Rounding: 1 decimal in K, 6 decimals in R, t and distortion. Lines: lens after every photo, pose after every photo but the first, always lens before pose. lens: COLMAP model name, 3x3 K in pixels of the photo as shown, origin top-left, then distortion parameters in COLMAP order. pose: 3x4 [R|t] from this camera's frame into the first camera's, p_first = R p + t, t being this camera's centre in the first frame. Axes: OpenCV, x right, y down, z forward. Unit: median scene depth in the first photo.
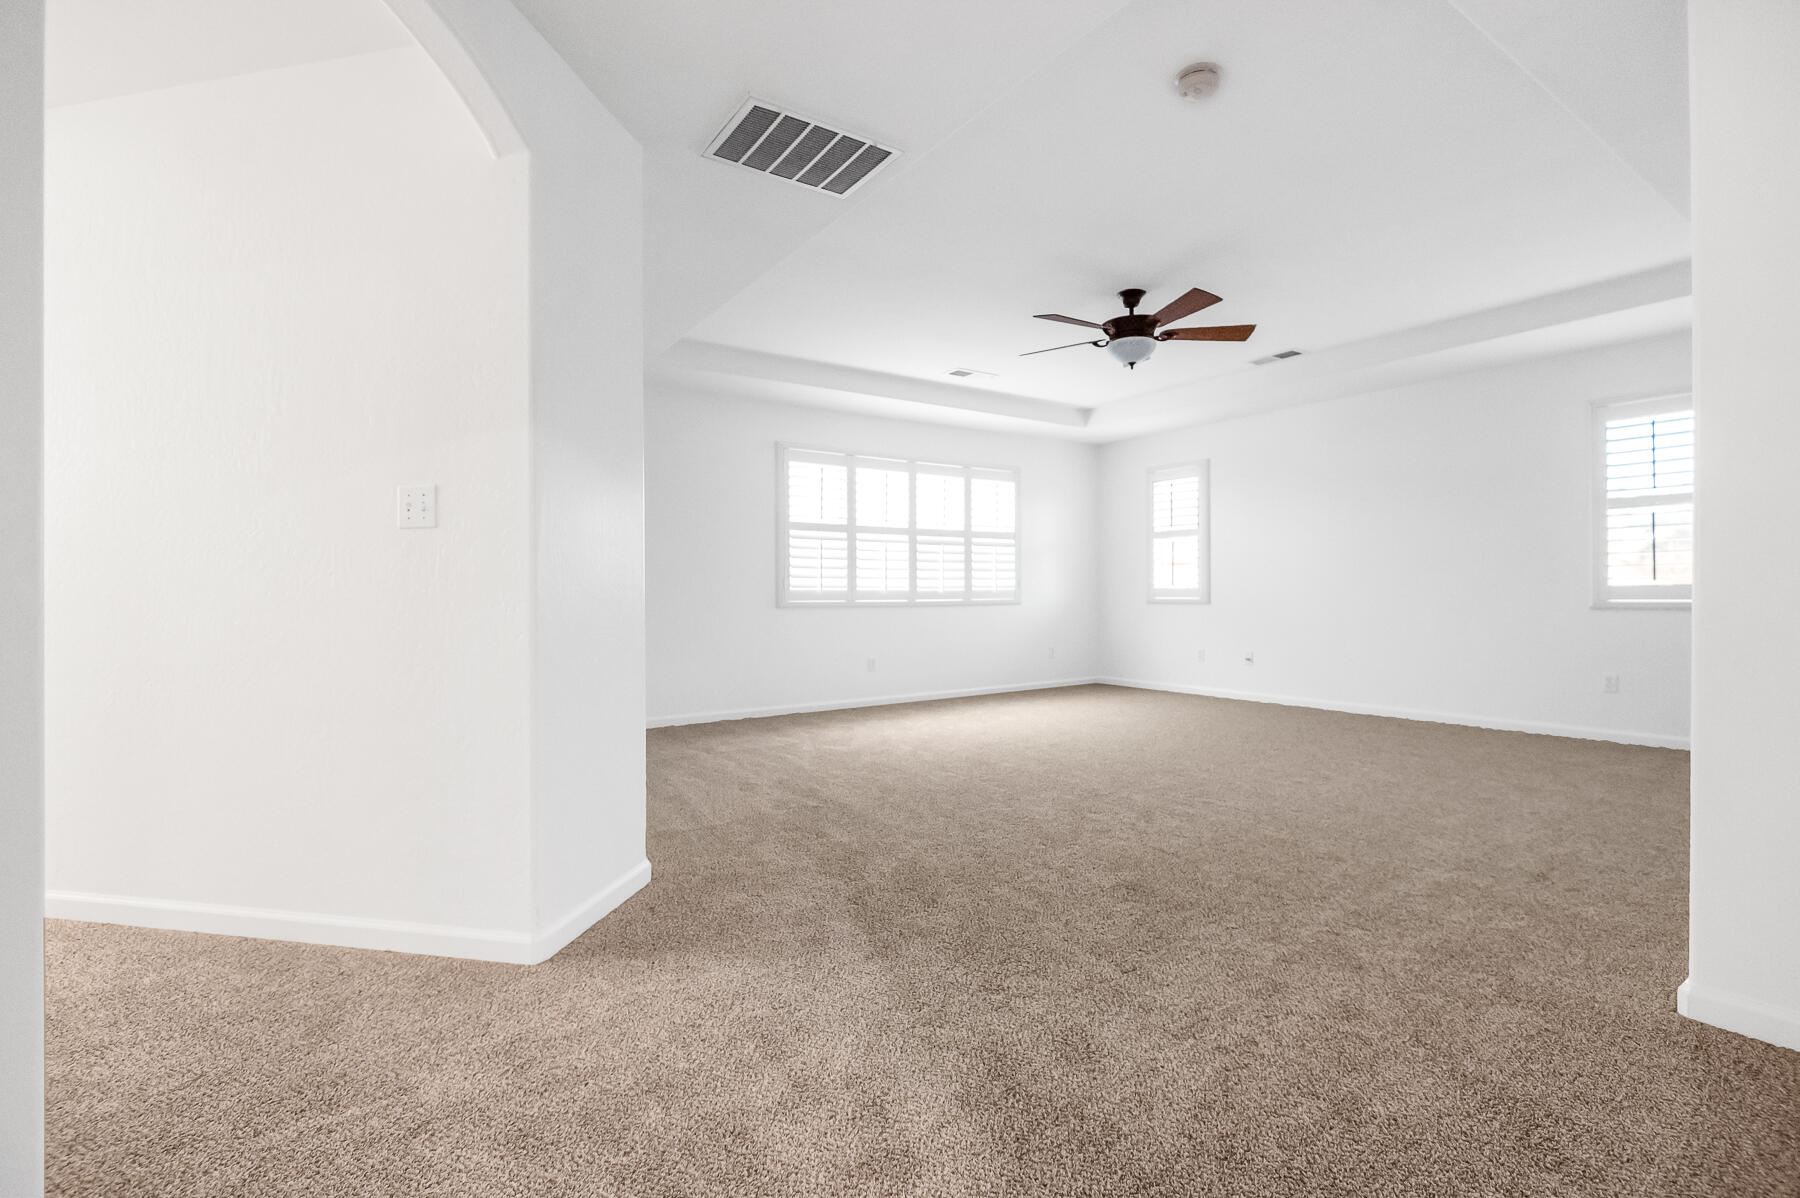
lens RADIAL K [[829.5, 0, 908.9], [0, 829.5, 600.0], [0, 0, 1]] dist [-0.007155, -0.006707]
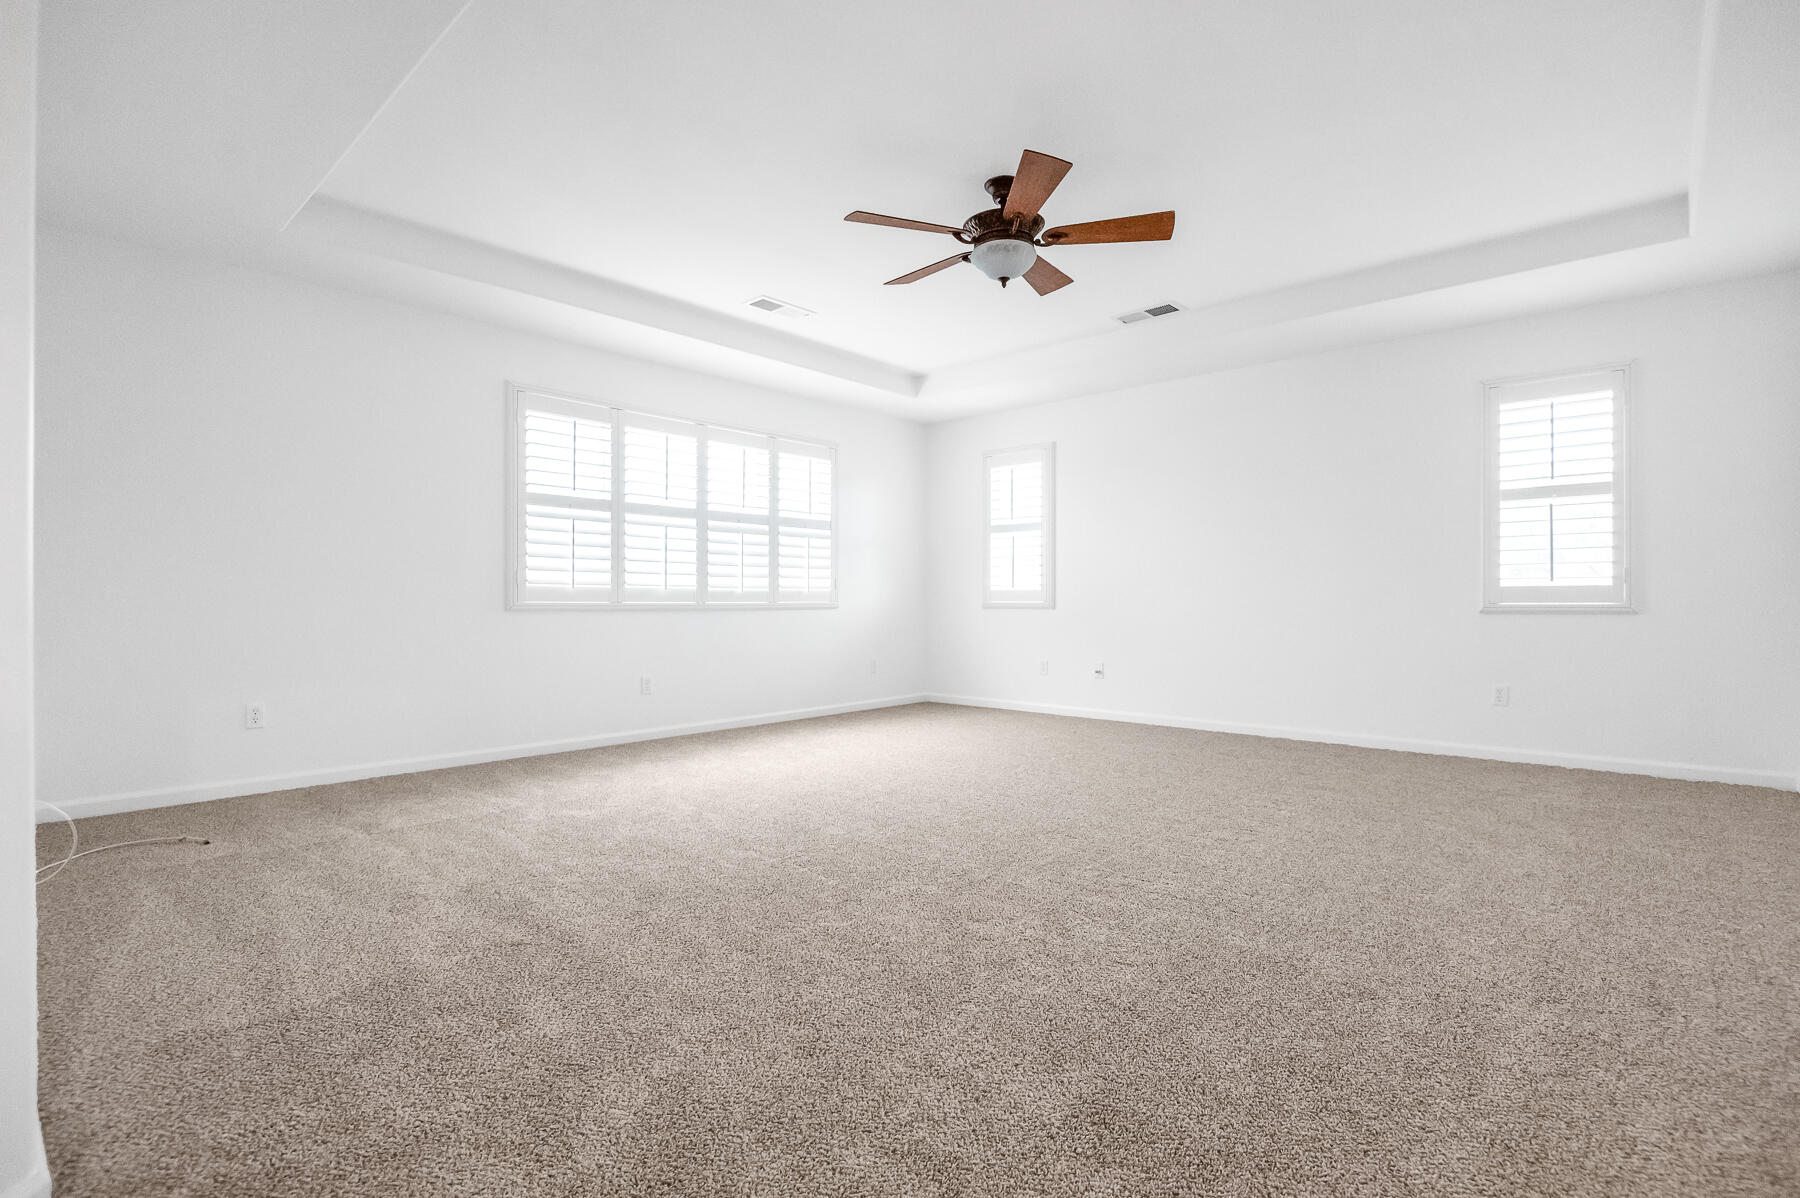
lens RADIAL K [[829.5, 0, 922.5], [0, 829.5, 613.8], [0, 0, 1]] dist [-0.007155, -0.006707]
pose [[0.967493, 0.002727, 0.252883, 0.012125], [-0.003819, 0.999985, 0.003830, 0.010457], [-0.252869, -0.004671, 0.967489, 0.277141]]
